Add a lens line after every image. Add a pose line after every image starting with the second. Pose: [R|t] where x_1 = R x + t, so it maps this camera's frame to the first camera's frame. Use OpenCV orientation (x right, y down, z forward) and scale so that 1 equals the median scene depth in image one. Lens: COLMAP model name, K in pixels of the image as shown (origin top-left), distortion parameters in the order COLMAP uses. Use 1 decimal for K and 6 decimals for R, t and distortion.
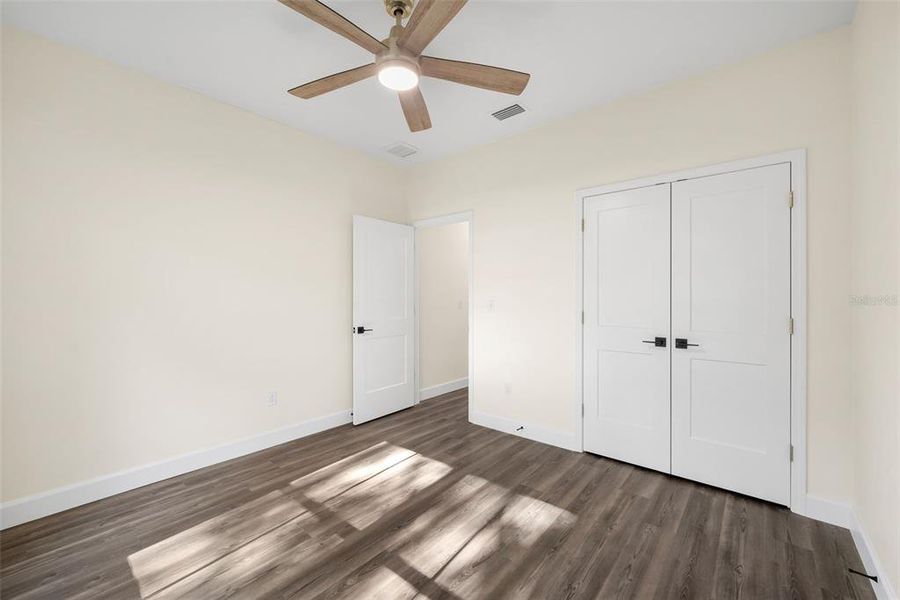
lens RADIAL K [[363.1, 0, 450.0], [0, 363.1, 300.0], [0, 0, 1]] dist [0.001426, 0.000136]
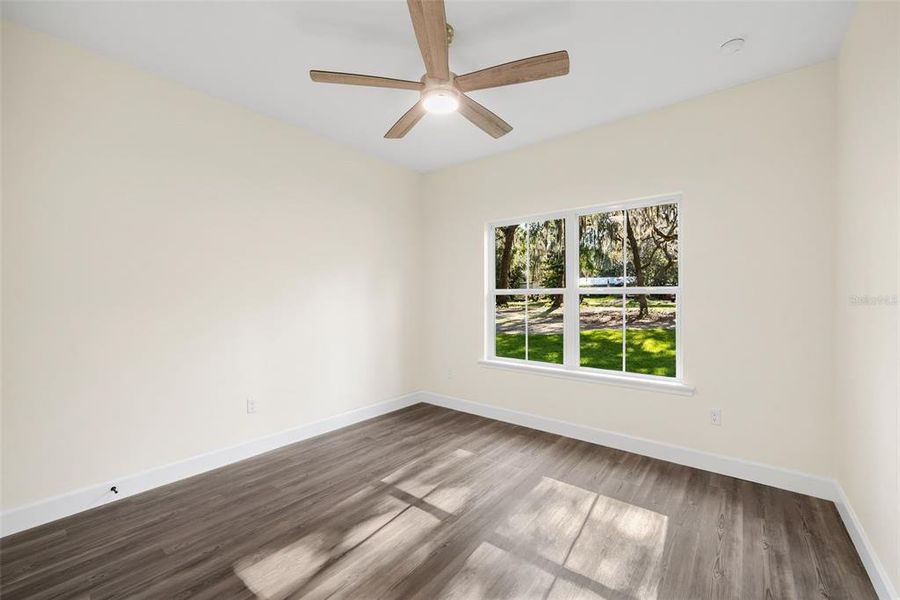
lens RADIAL K [[364.3, 0, 452.6], [0, 364.3, 314.9], [0, 0, 1]] dist [-0.000133, -0.000699]
pose [[-0.999457, 0.002646, -0.032853, -0.129573], [0.000994, 0.998740, 0.050182, -0.014186], [0.032944, 0.050122, -0.998200, 1.893004]]
